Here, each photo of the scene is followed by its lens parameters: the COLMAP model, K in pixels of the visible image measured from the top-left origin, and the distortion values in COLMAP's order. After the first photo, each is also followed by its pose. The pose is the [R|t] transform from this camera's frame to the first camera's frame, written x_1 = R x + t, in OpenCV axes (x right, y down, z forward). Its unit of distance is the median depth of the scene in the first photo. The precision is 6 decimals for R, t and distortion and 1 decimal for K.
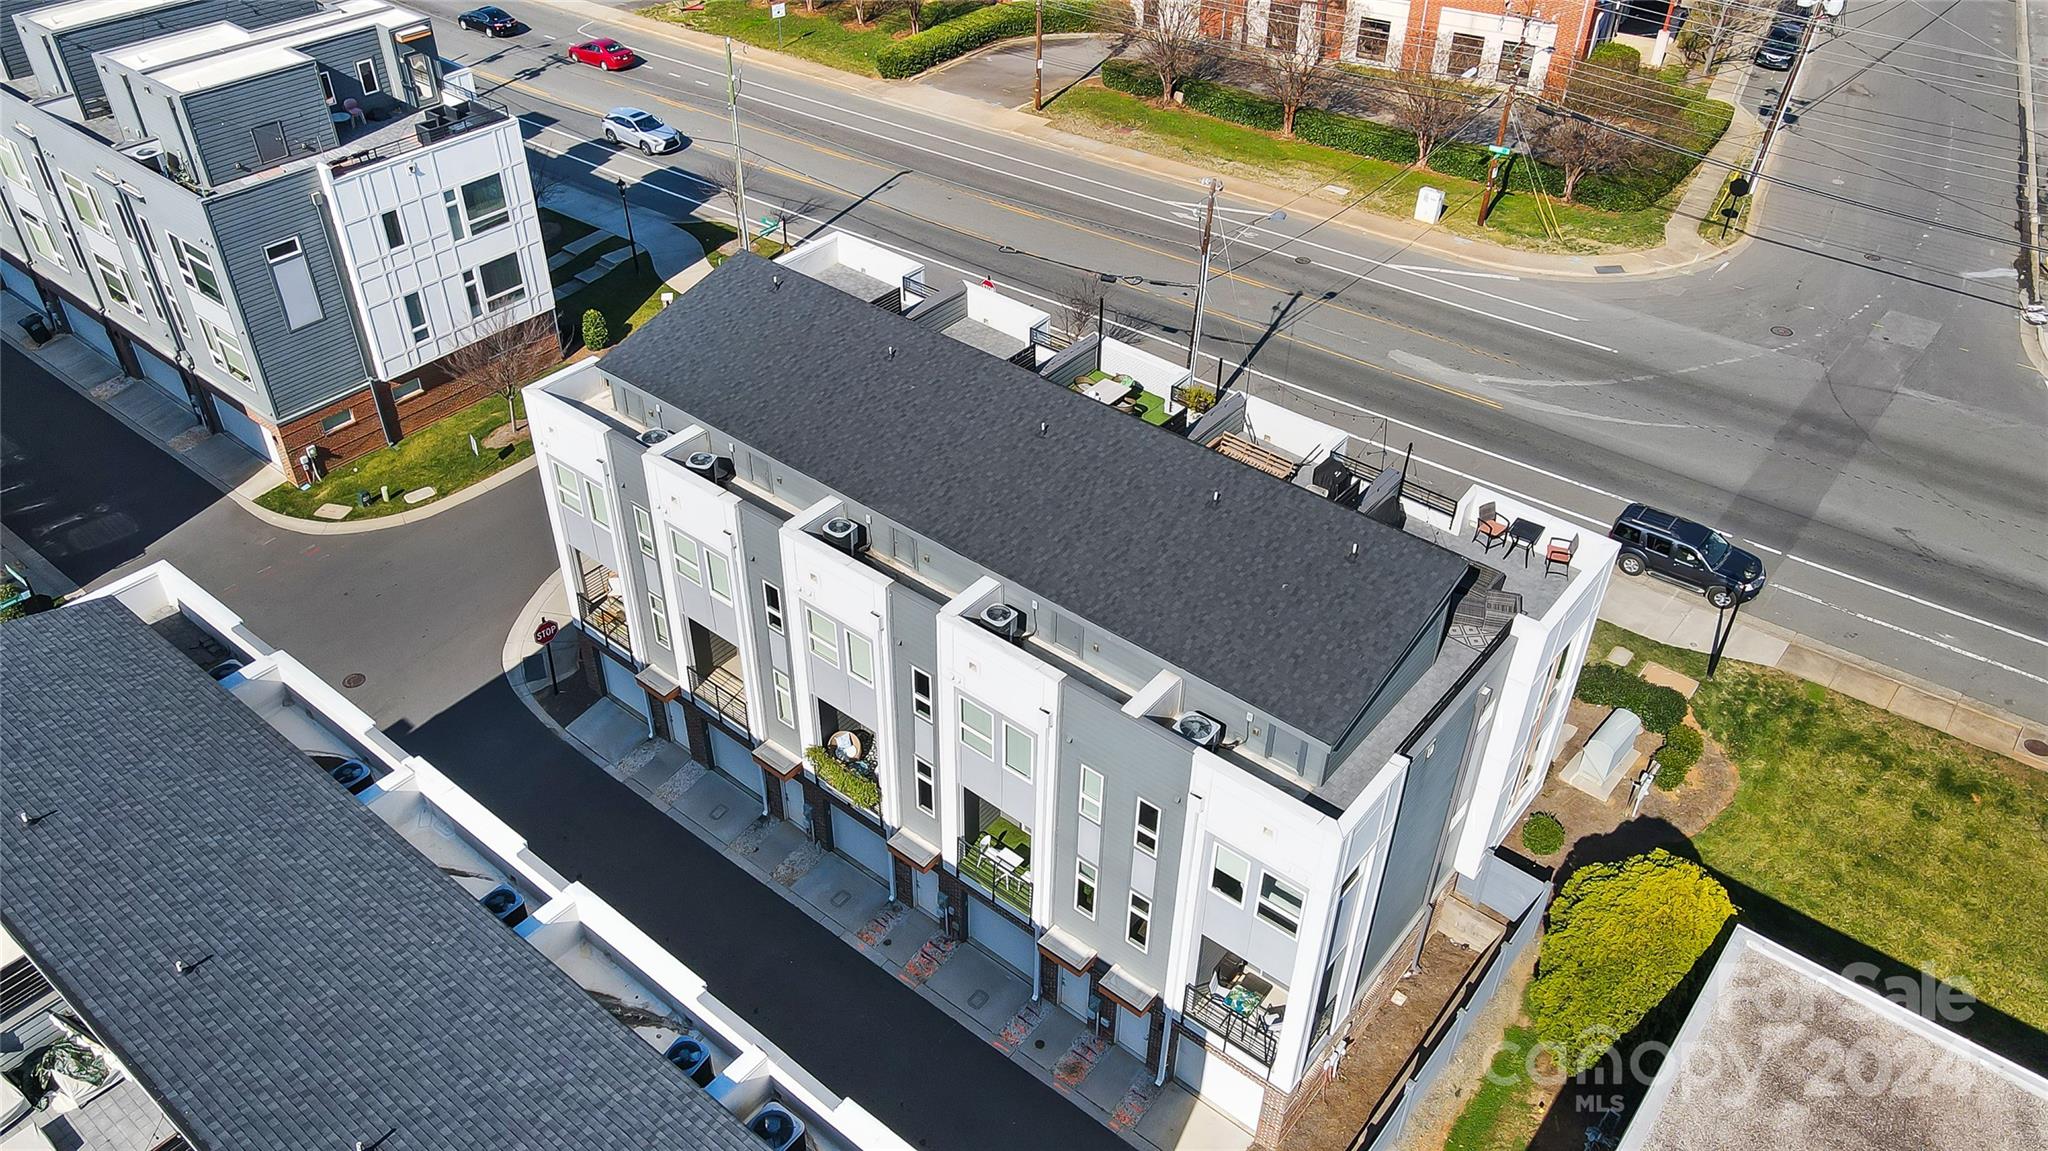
lens RADIAL K [[1482.1, 0, 1024.0], [0, 1482.1, 575.5], [0, 0, 1]] dist [-0.002007, -0.001159]
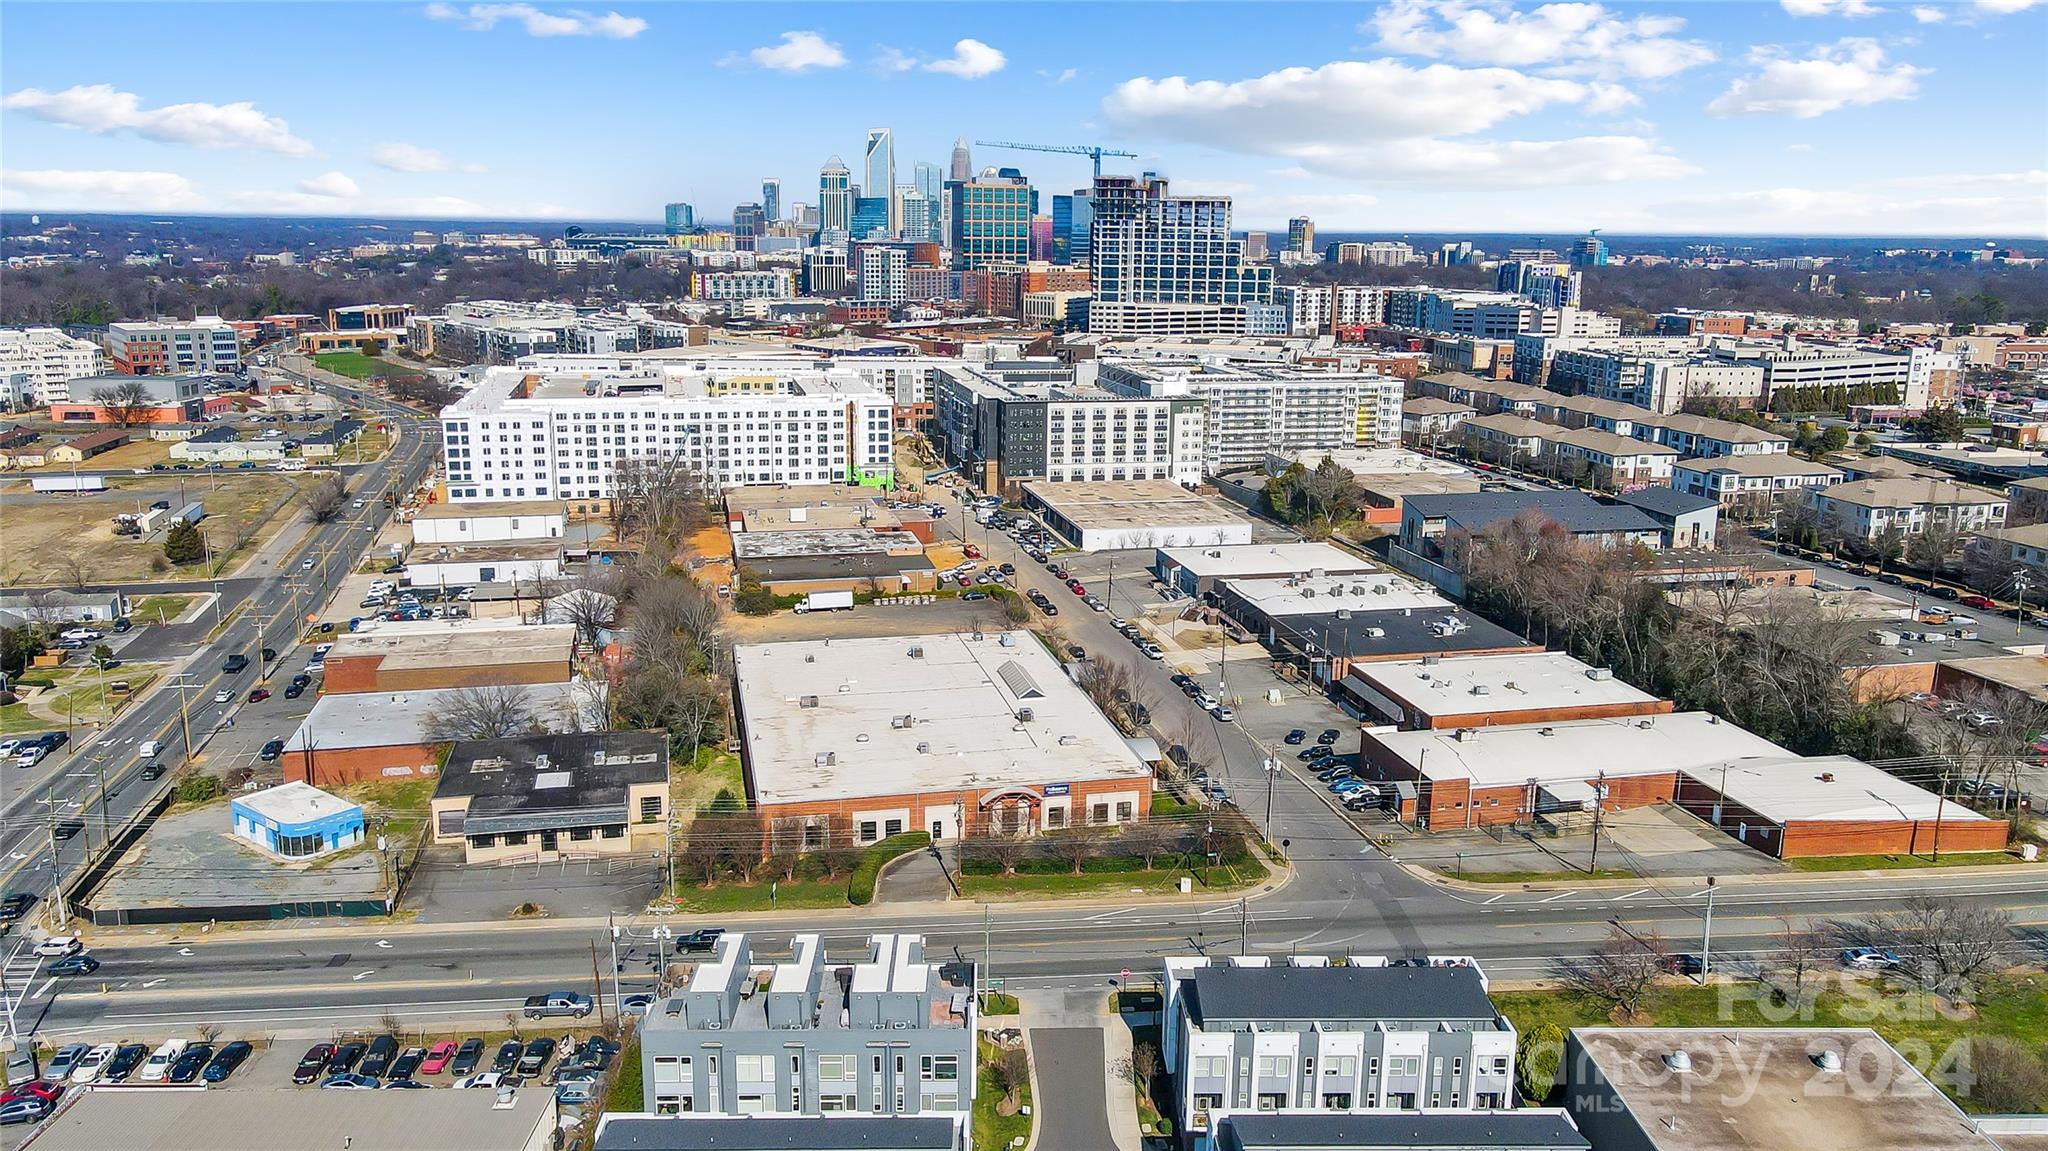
lens RADIAL K [[1482.1, 0, 1024.0], [0, 1482.1, 575.5], [0, 0, 1]] dist [-0.002007, -0.001159]
pose [[0.764847, -0.149226, 0.626691, -1.045190], [0.401584, 0.871101, -0.282691, -0.101411], [-0.503726, 0.467884, 0.726185, -0.607623]]
